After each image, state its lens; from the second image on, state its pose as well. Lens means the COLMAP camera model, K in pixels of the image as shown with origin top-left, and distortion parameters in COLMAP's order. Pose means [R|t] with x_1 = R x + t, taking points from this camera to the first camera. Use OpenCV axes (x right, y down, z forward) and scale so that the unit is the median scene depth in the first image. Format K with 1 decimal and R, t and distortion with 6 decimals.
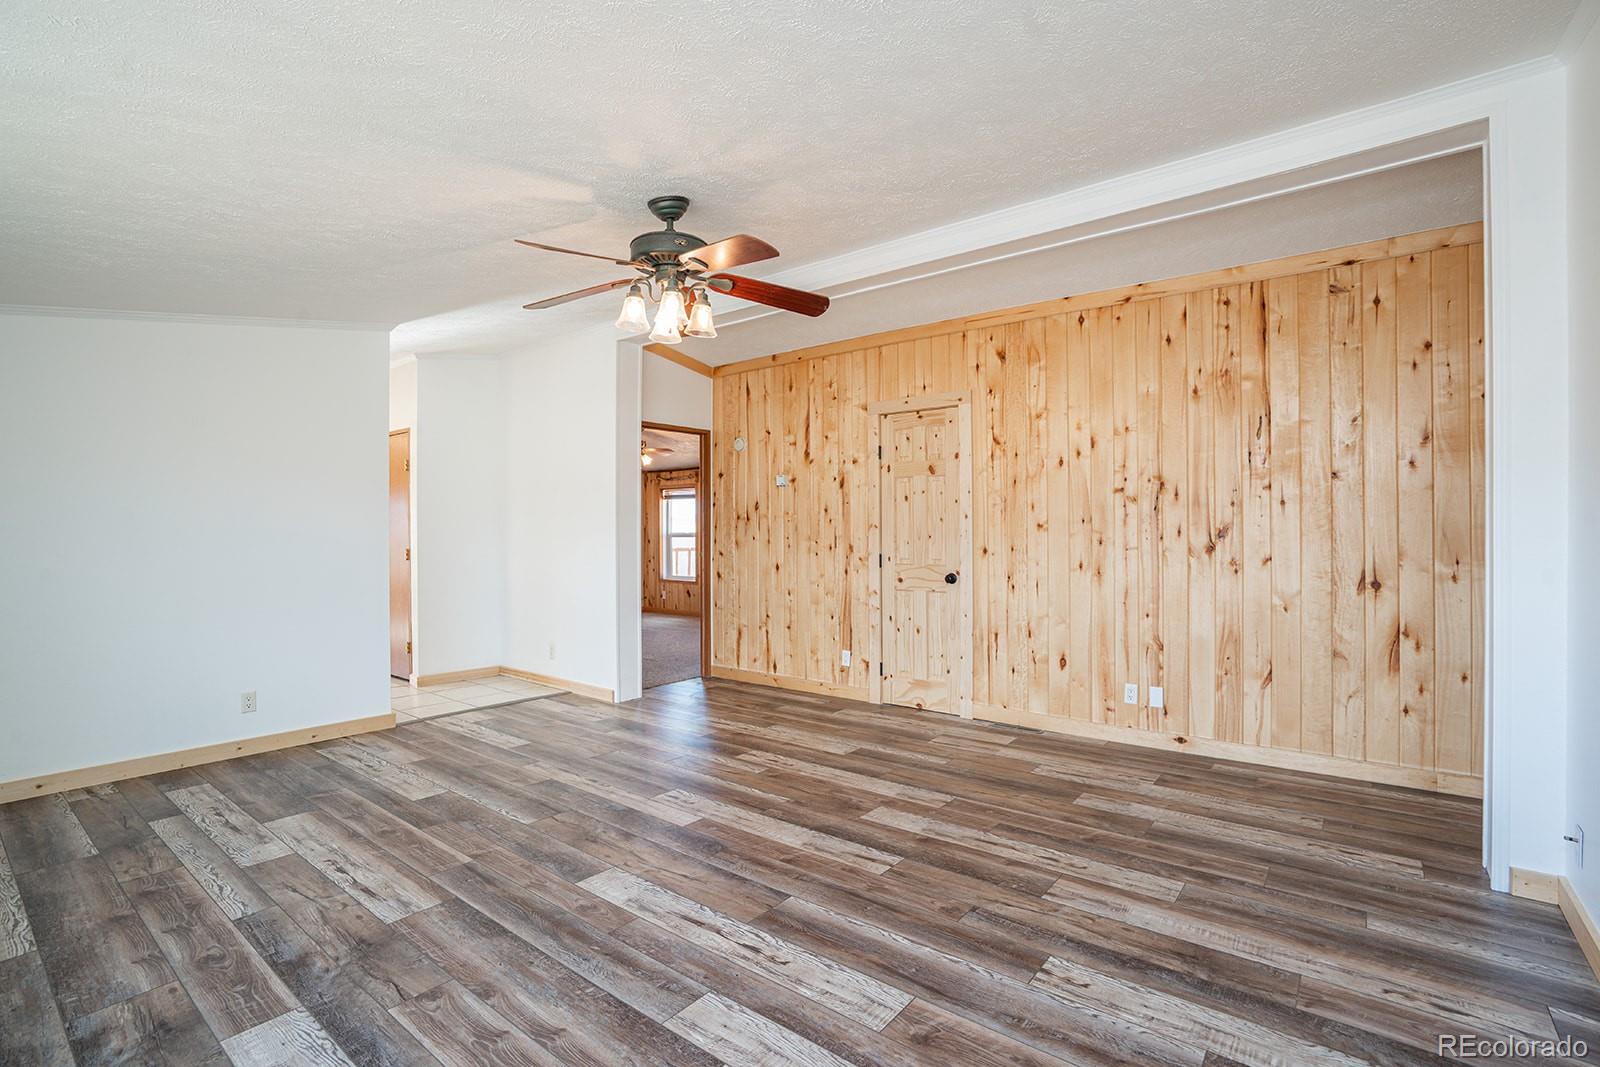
lens RADIAL K [[735.9, 0, 799.7], [0, 735.9, 532.0], [0, 0, 1]] dist [-0.062570, 0.024939]
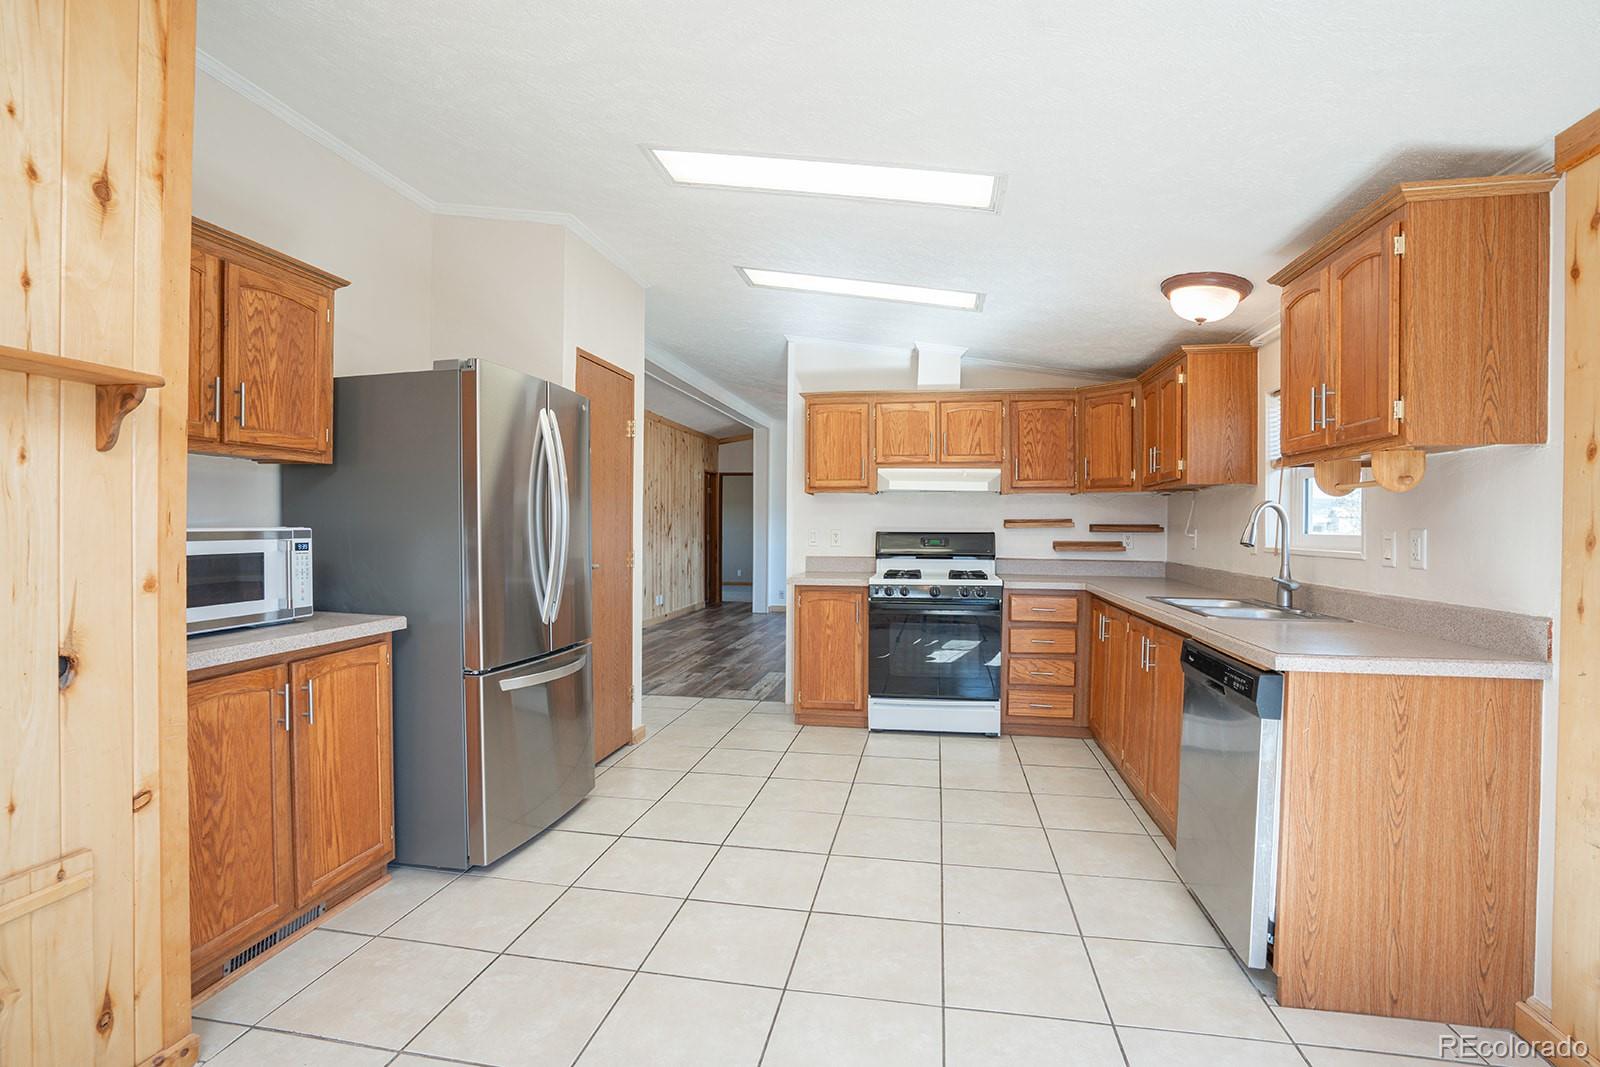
lens RADIAL K [[750.2, 0, 800.0], [0, 750.2, 533.5], [0, 0, 1]] dist [-0.060636, 0.023771]
pose [[-0.474901, -0.009058, 0.879993, -2.603539], [-0.005839, 0.999957, 0.007141, 0.001974], [-0.880020, -0.001747, -0.474934, 2.526035]]
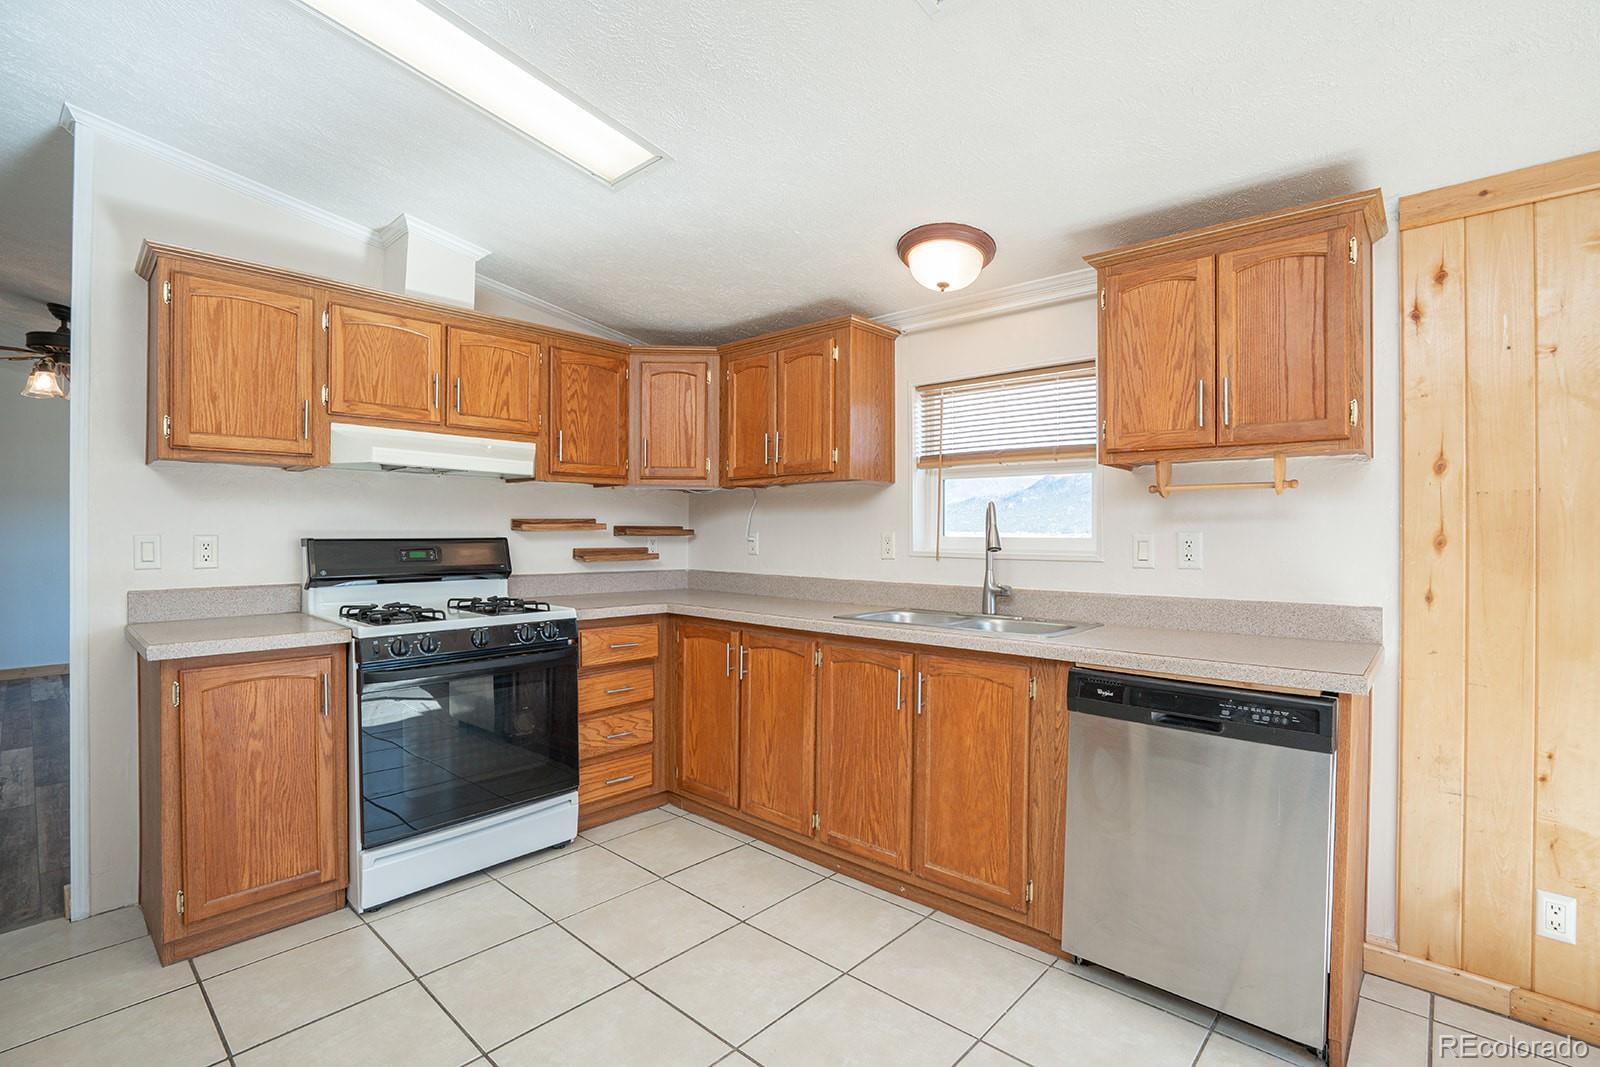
lens RADIAL K [[735.9, 0, 799.7], [0, 735.9, 532.0], [0, 0, 1]] dist [-0.062570, 0.024939]
pose [[-0.998142, -0.001190, 0.060915, -1.816214], [-0.001335, 0.999996, -0.002331, 0.002214], [-0.060912, -0.002408, -0.998140, 2.414811]]
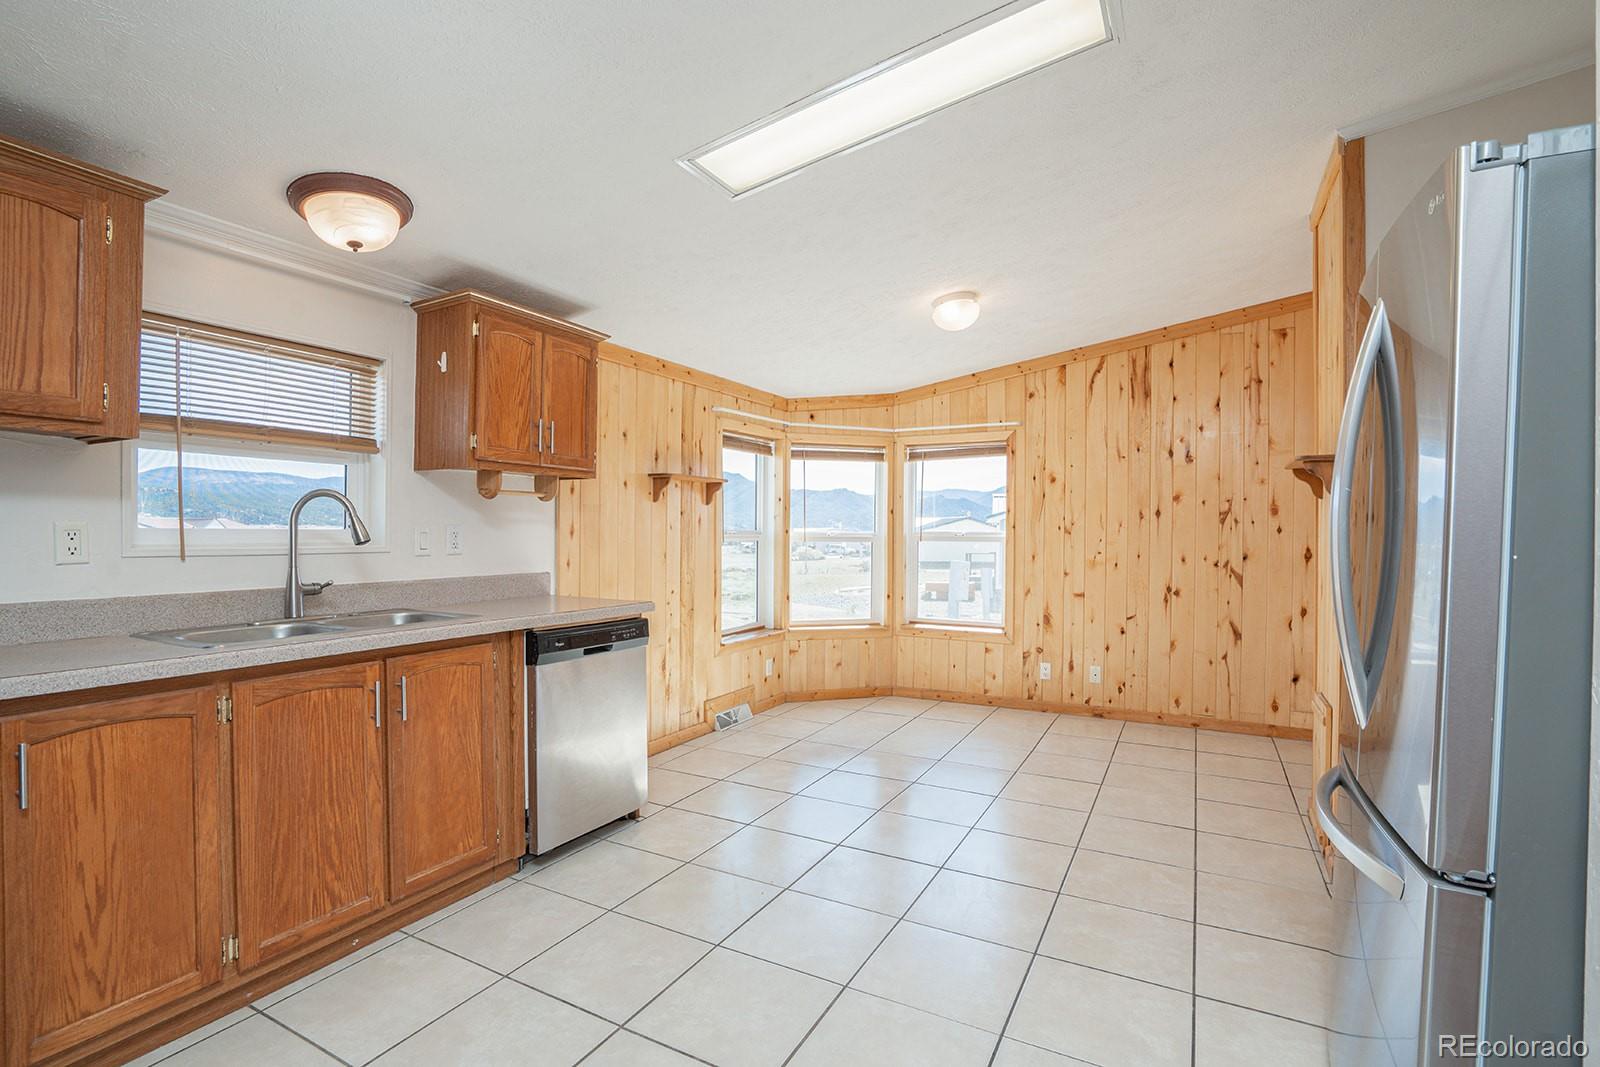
lens RADIAL K [[750.2, 0, 800.0], [0, 750.2, 533.5], [0, 0, 1]] dist [-0.060636, 0.023771]
pose [[0.179798, 0.006199, -0.983684, -1.065946], [-0.008214, 0.999955, 0.004800, 0.002626], [0.983669, 0.007217, 0.179840, 1.843028]]
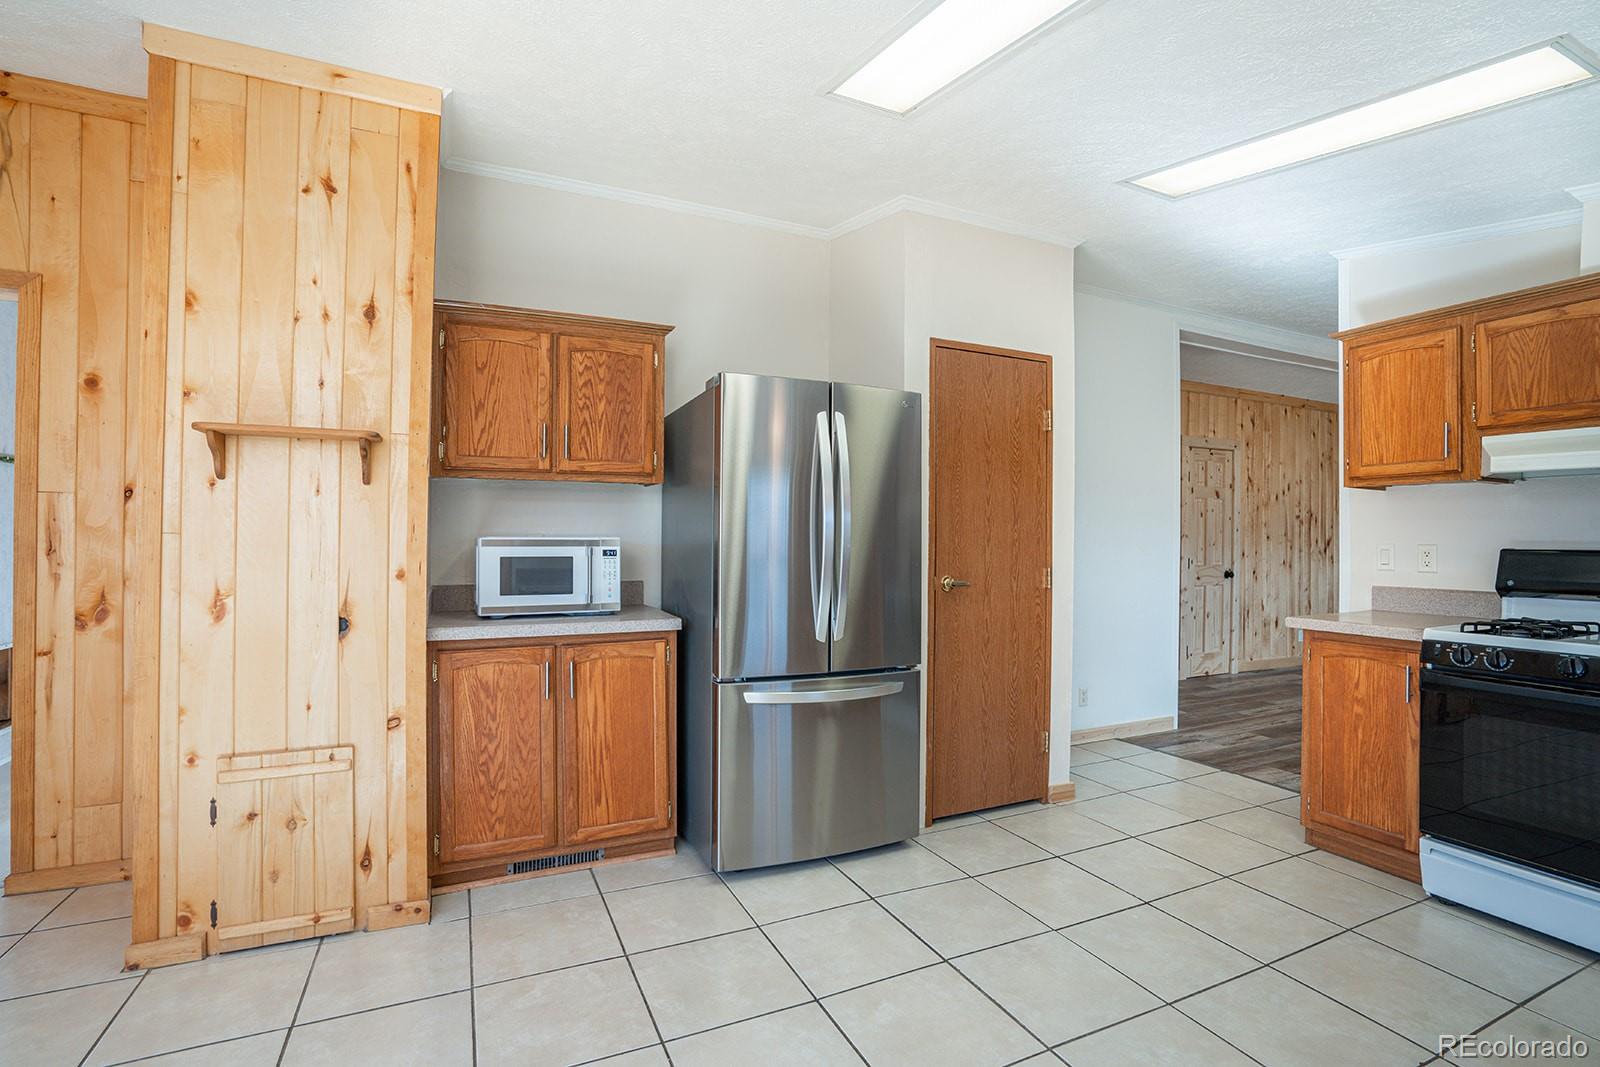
lens RADIAL K [[743.9, 0, 799.2], [0, 743.9, 531.3], [0, 0, 1]] dist [-0.063436, 0.025541]
pose [[0.445010, 0.012364, 0.895440, -2.403284], [-0.008997, 0.999916, -0.009335, 0.003611], [-0.895481, -0.003902, 0.445084, 1.935273]]
